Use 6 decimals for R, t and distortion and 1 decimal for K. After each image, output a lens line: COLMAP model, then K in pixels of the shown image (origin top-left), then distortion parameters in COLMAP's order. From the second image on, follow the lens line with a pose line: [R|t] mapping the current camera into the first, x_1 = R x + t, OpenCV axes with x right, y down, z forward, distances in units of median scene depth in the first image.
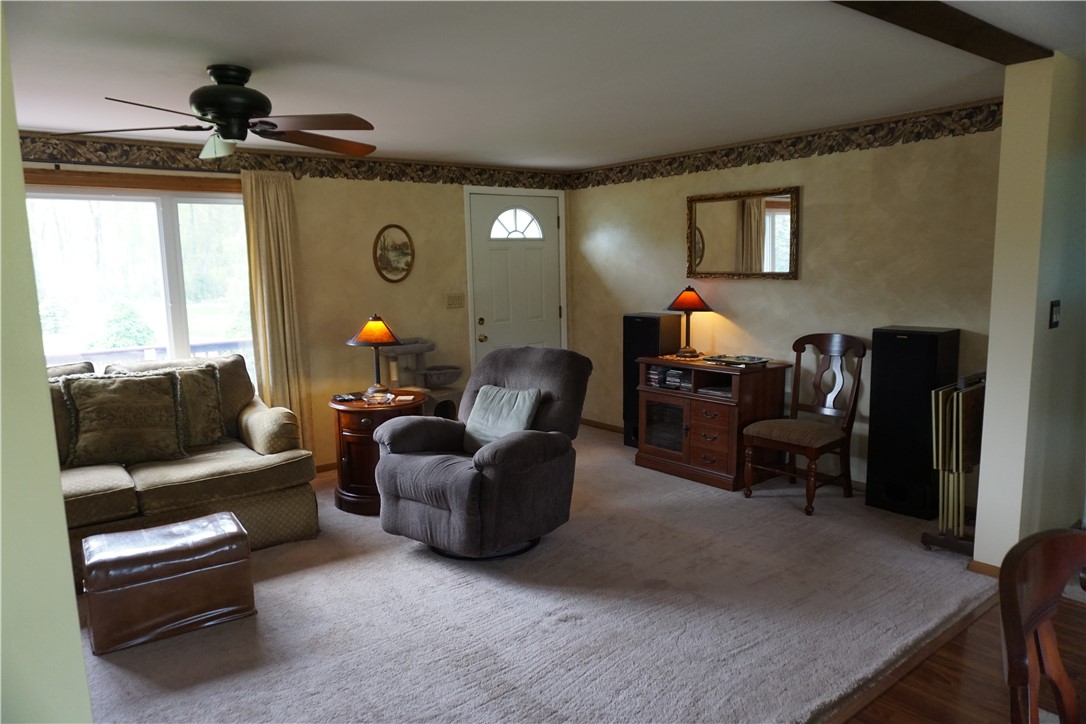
lens RADIAL K [[730.2, 0, 547.6], [0, 730.2, 360.6], [0, 0, 1]] dist [-0.033195, 0.020119]
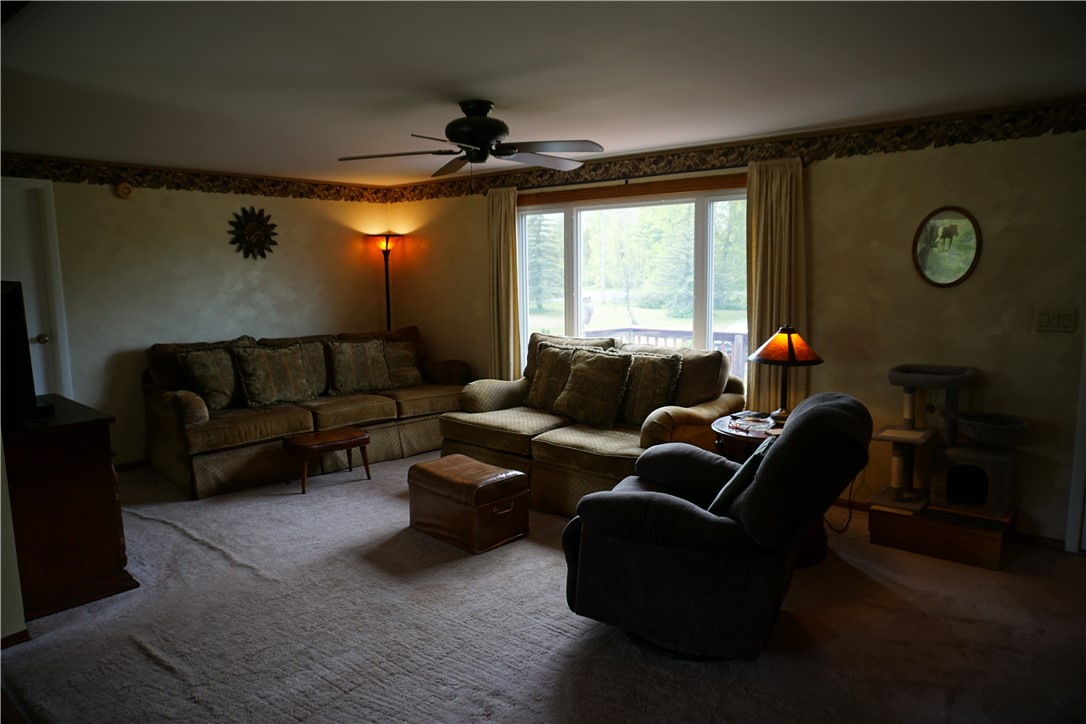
lens RADIAL K [[730.2, 0, 548.1], [0, 730.2, 363.0], [0, 0, 1]] dist [-0.033195, 0.020119]
pose [[0.177397, 0.145884, -0.973267, 0.540826], [-0.124469, 0.984336, 0.124857, -0.093834], [0.976236, 0.098993, 0.192777, 0.615160]]
